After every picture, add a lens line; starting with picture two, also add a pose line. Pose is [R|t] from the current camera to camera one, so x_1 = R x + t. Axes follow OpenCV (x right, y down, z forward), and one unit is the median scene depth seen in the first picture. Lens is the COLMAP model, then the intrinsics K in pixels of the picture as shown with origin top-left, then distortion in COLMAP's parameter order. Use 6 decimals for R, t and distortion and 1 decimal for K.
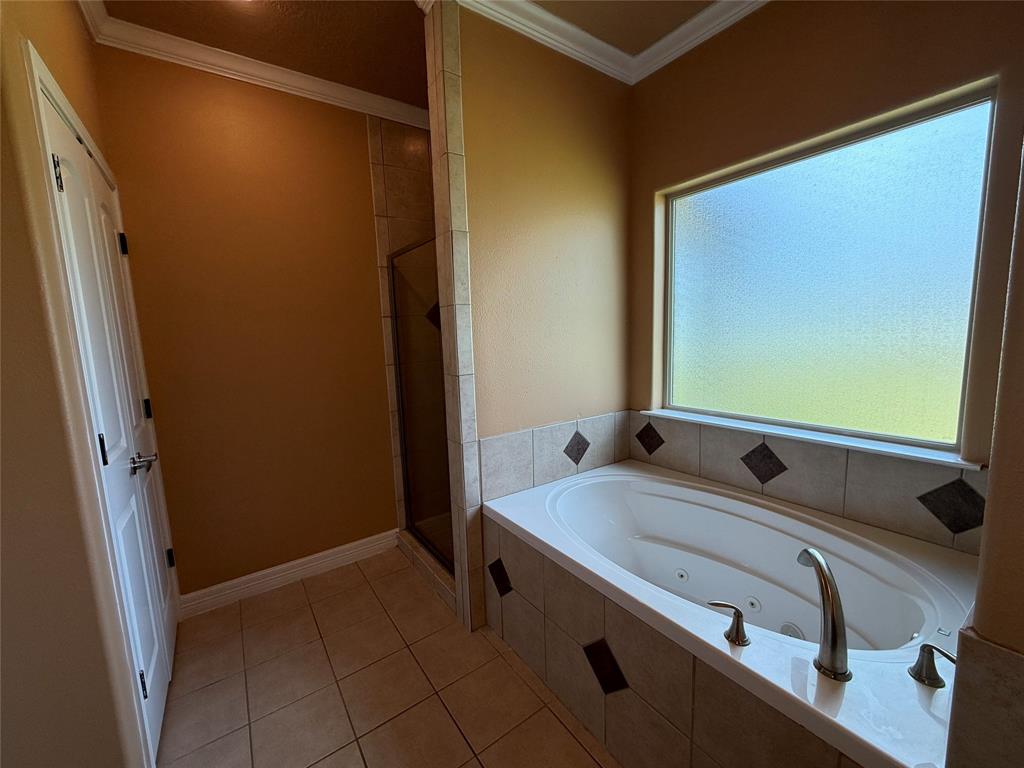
lens RADIAL K [[410.3, 0, 512.0], [0, 410.3, 384.0], [0, 0, 1]] dist [-0.000091, -0.000014]
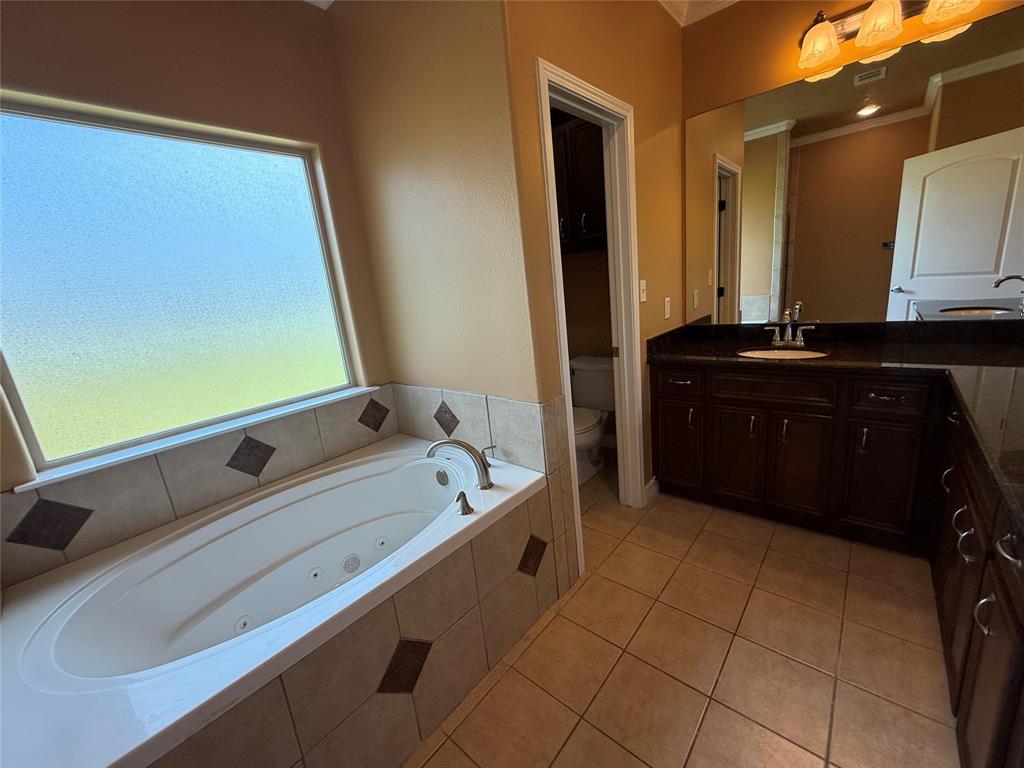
lens RADIAL K [[410.3, 0, 512.0], [0, 410.3, 384.0], [0, 0, 1]] dist [-0.000091, -0.000014]
pose [[-0.245951, -0.177995, 0.952799, -0.439353], [0.222704, 0.946319, 0.234273, -0.061353], [-0.943351, 0.269811, -0.193108, 0.558396]]
